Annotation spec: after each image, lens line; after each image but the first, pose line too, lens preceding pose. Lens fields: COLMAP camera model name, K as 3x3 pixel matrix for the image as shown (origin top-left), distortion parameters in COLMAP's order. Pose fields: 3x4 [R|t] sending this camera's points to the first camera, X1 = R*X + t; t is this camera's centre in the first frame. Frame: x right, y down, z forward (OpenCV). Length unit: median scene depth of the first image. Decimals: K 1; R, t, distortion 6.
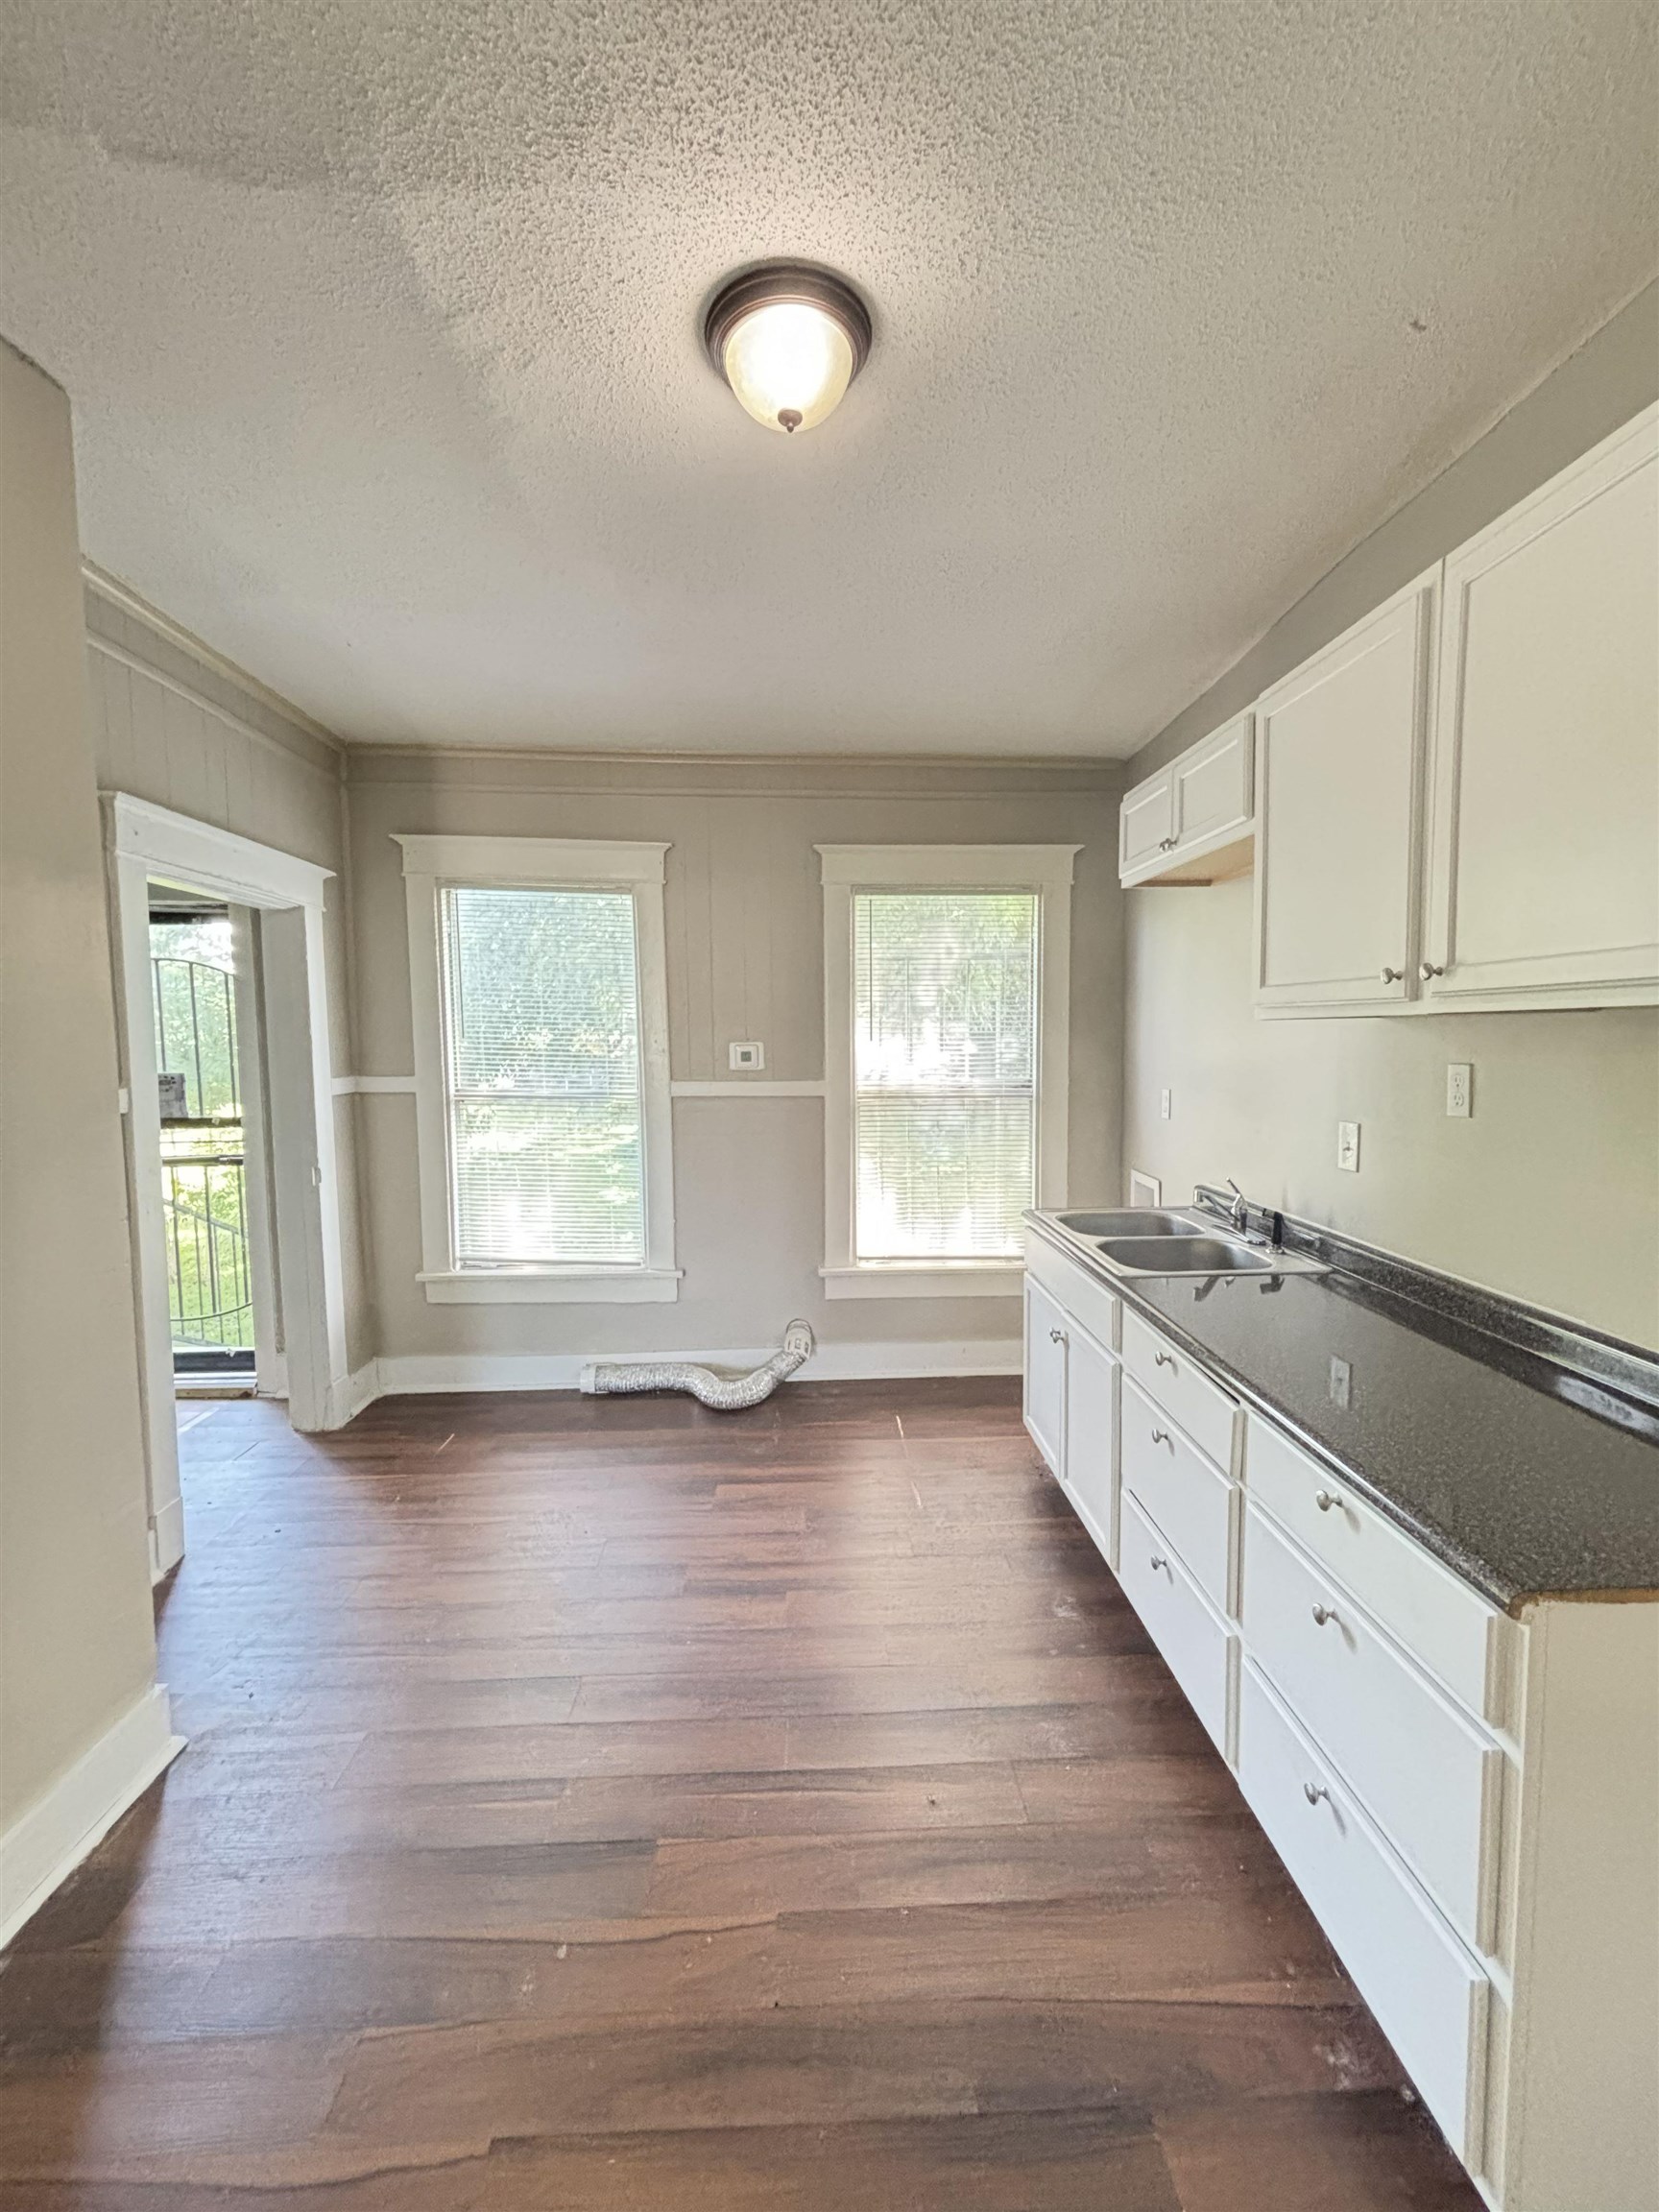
lens RADIAL K [[890.7, 0, 839.9], [0, 890.7, 1107.6], [0, 0, 1]] dist [-0.001342, -0.000189]
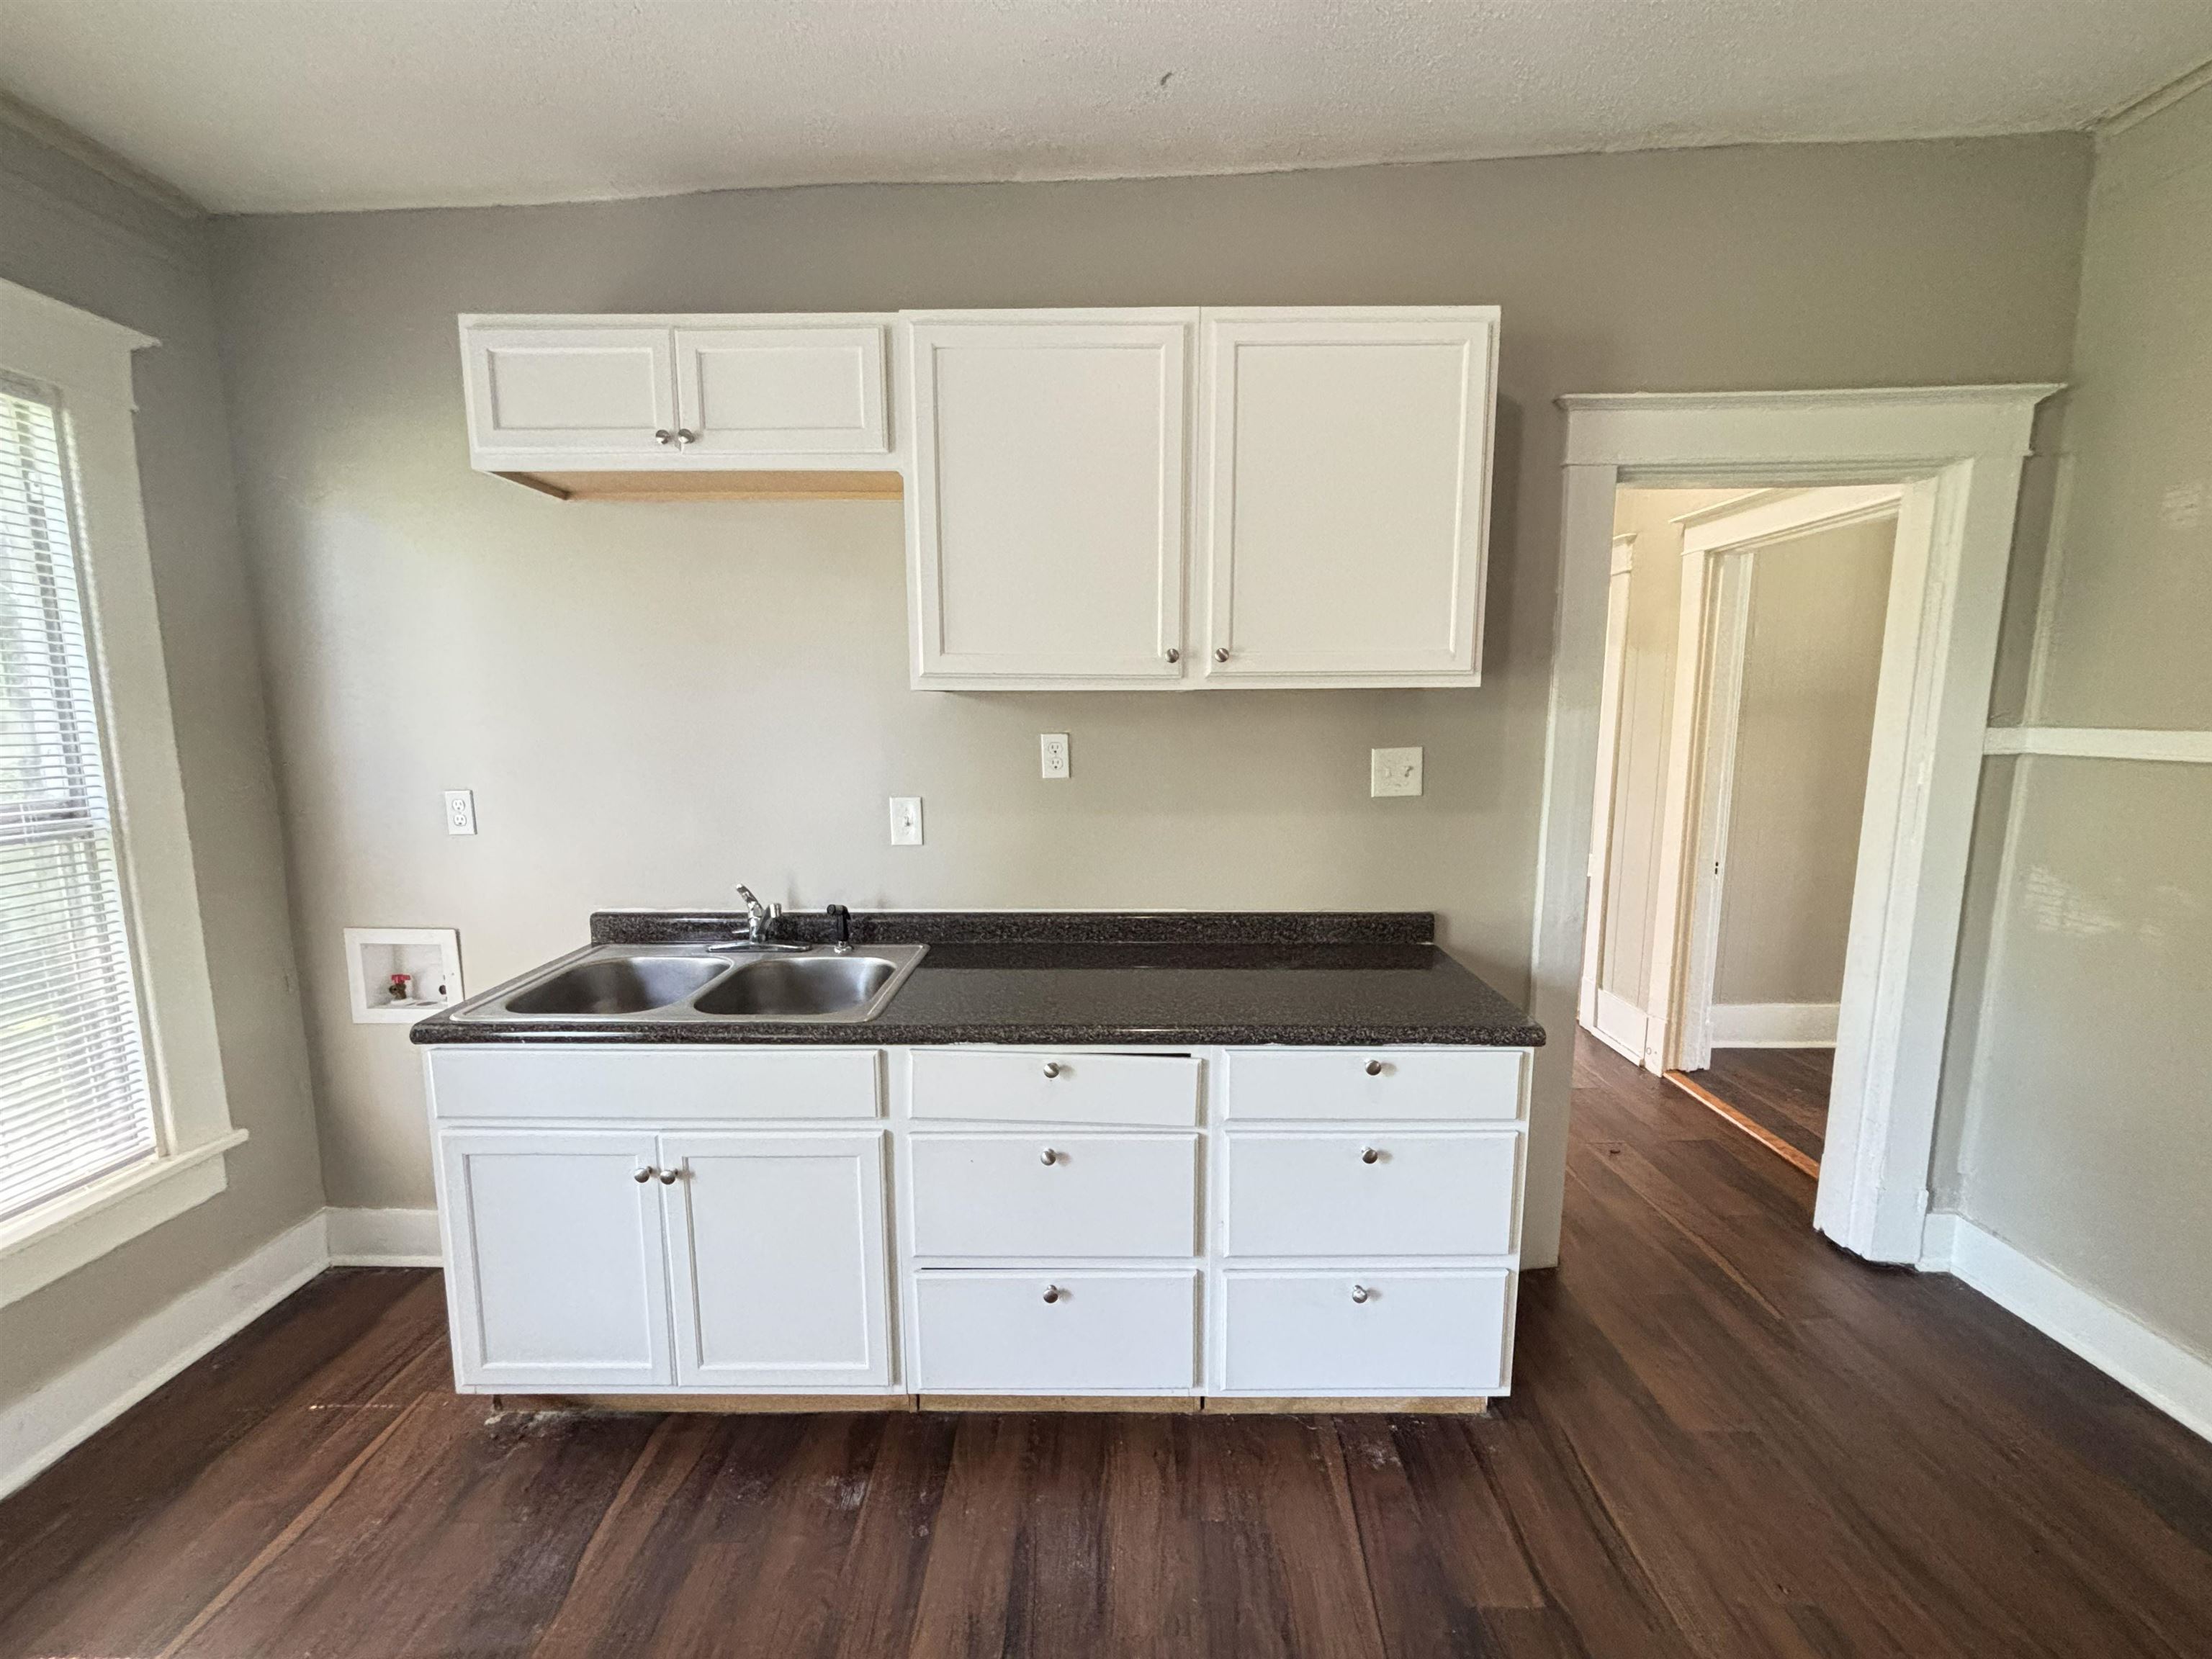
lens RADIAL K [[892.9, 0, 1101.6], [0, 892.9, 829.1], [0, 0, 1]] dist [-0.001326, 0.002701]
pose [[0.058804, -0.125510, 0.990348, -0.258736], [0.082142, 0.989309, 0.120501, -0.032334], [-0.994884, 0.074263, 0.068485, 0.460716]]
